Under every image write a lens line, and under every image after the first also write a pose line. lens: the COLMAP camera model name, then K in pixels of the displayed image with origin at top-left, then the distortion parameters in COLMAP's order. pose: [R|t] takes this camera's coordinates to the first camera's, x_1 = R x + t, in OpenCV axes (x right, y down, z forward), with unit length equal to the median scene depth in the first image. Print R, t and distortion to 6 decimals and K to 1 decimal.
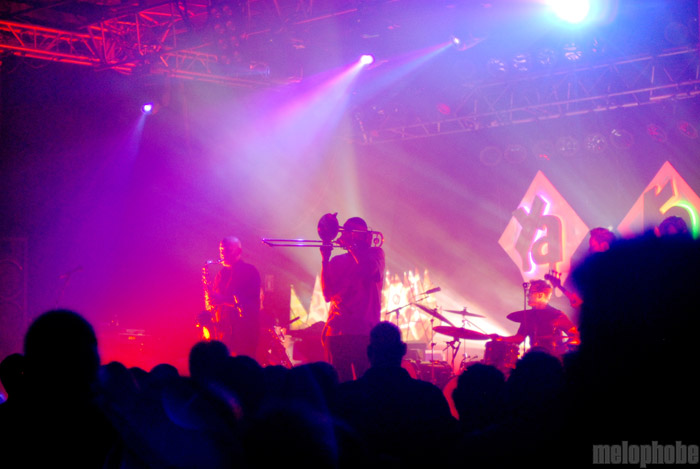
lens RADIAL K [[1680.1, 0, 350.2], [0, 1680.1, 236.3], [0, 0, 1]] dist [-0.051486, 0.000000]
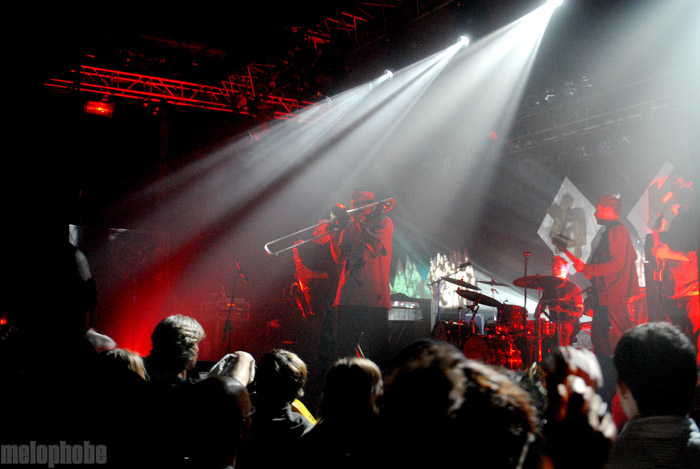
lens RADIAL K [[806.4, 0, 348.3], [0, 806.4, 236.4], [0, 0, 1]] dist [-0.002552, 0.000000]
pose [[0.975781, -0.023487, -0.217484, 0.089674], [0.016274, 0.999258, -0.034898, 0.028837], [0.218142, 0.030514, 0.975440, 0.379632]]
